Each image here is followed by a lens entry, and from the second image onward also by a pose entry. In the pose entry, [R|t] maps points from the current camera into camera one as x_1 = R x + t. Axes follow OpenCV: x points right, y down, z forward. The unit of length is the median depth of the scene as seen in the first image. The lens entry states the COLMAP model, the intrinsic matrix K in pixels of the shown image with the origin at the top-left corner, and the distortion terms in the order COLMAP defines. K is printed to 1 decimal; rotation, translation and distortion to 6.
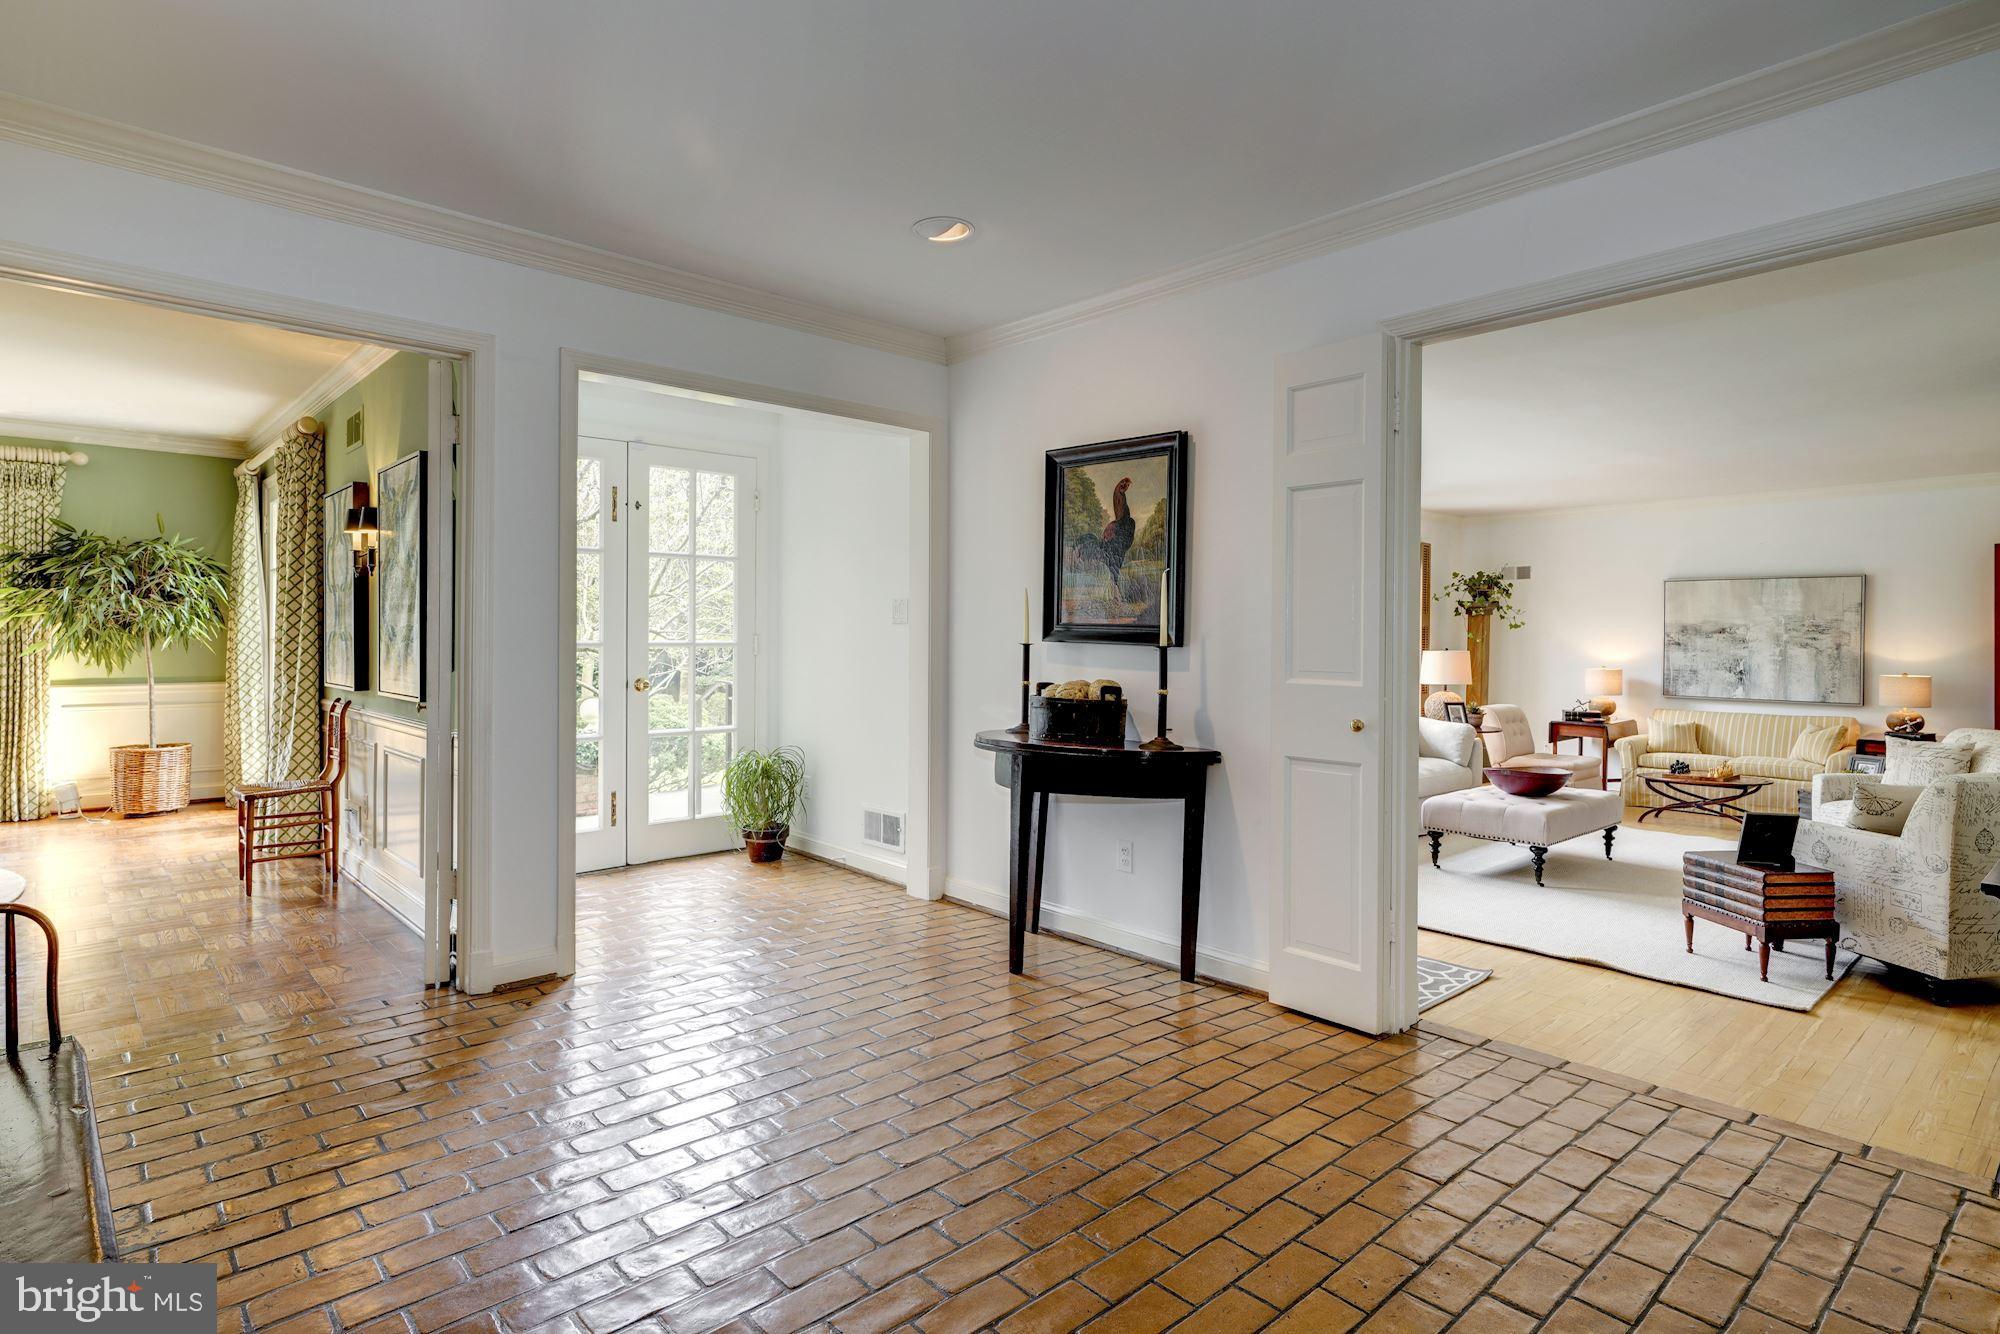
lens RADIAL K [[1039.6, 0, 981.7], [0, 1039.6, 648.6], [0, 0, 1]] dist [0.003770, 0.002061]
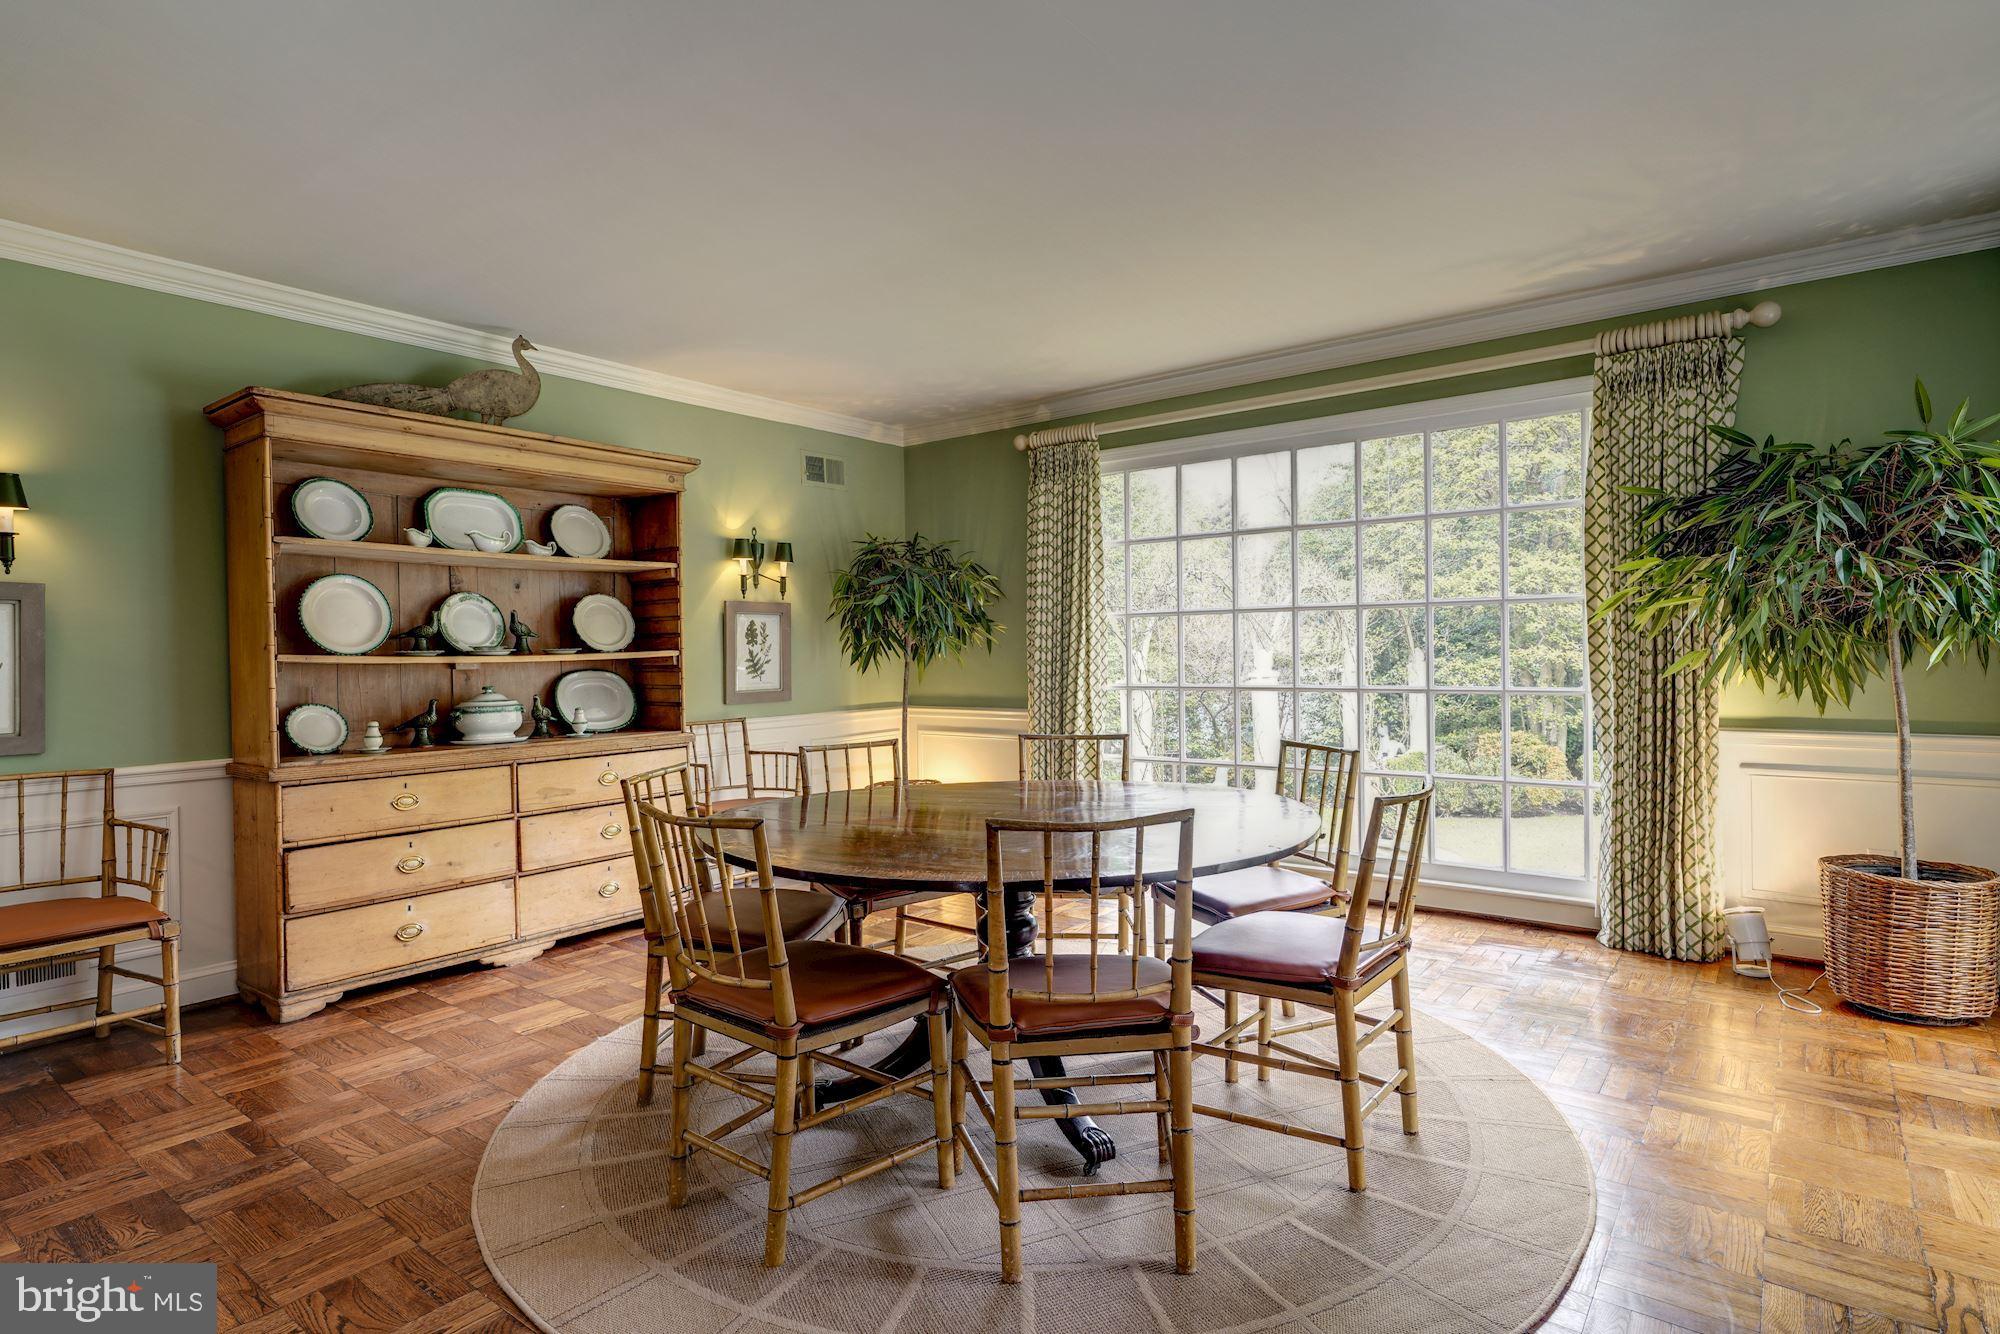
lens RADIAL K [[1039.6, 0, 981.7], [0, 1039.6, 648.6], [0, 0, 1]] dist [0.003770, 0.002061]
pose [[0.163158, -0.005510, -0.986585, -0.405240], [0.005261, 0.999975, -0.004715, -0.007219], [0.986586, -0.004421, 0.163183, 0.520110]]
